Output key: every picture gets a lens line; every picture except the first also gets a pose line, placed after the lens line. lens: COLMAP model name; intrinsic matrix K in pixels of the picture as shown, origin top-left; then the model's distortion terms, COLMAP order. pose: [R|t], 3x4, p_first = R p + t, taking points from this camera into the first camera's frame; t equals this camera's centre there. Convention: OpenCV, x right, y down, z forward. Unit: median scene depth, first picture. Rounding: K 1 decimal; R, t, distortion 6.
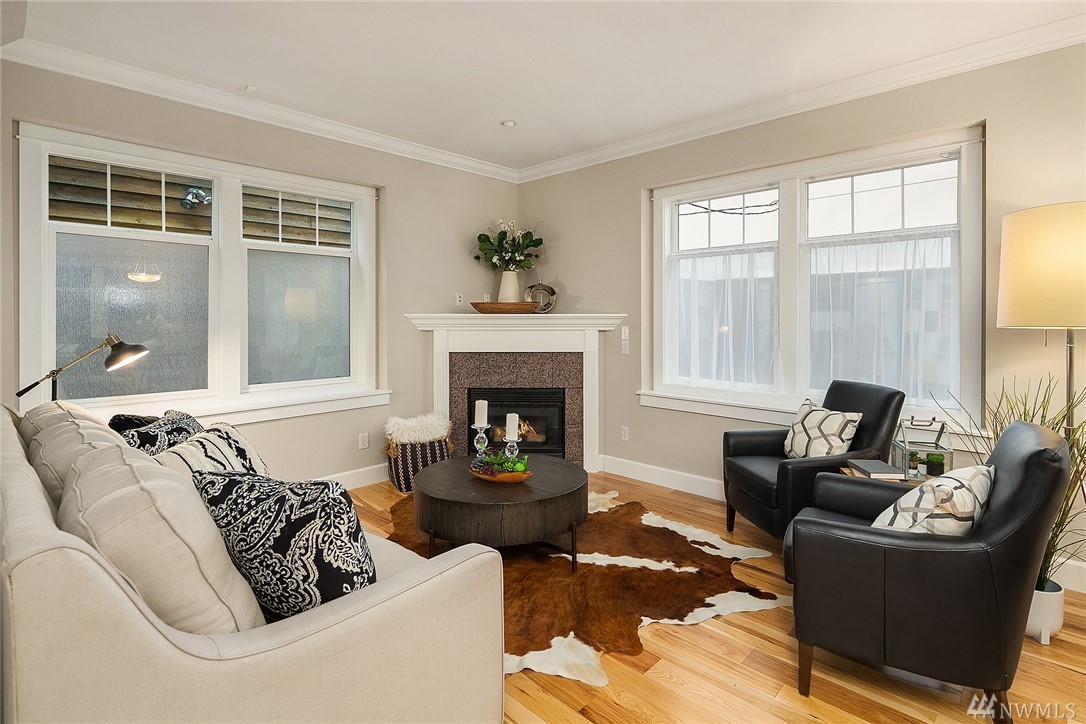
lens RADIAL K [[529.8, 0, 559.0], [0, 529.8, 315.9], [0, 0, 1]] dist [0.006674, -0.000539]
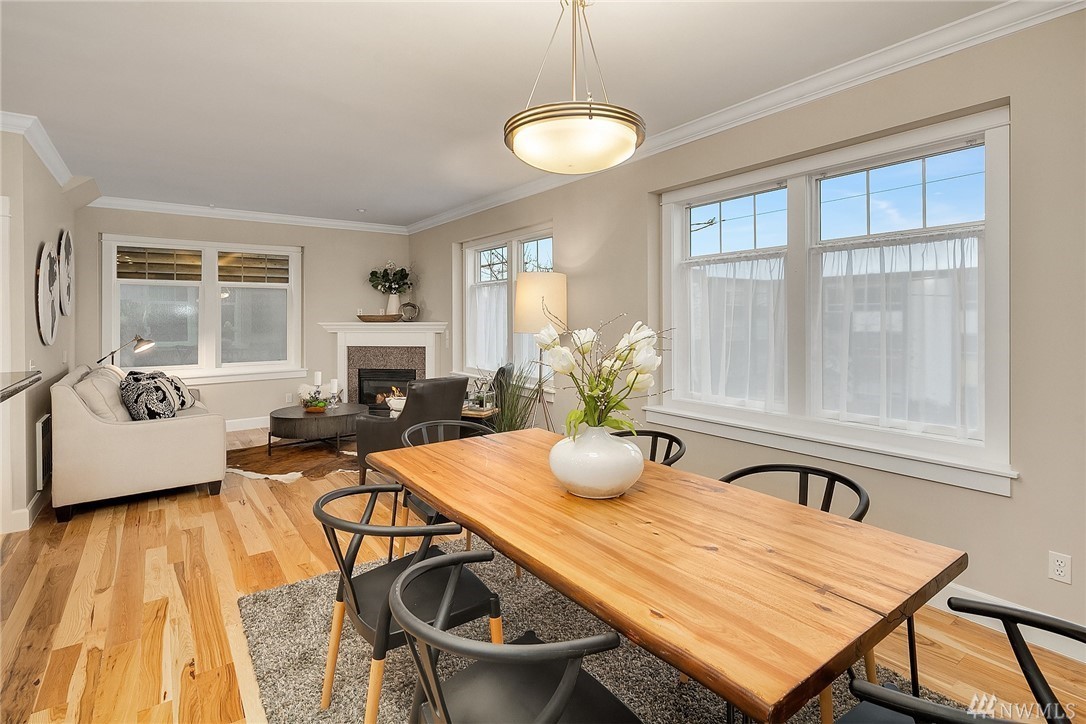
lens RADIAL K [[529.8, 0, 563.3], [0, 529.8, 322.8], [0, 0, 1]] dist [0.006674, -0.000539]
pose [[0.985755, -0.003854, -0.168142, 0.709233], [0.005779, 0.999923, 0.010963, -0.017232], [0.168086, -0.011778, 0.985702, -0.477722]]
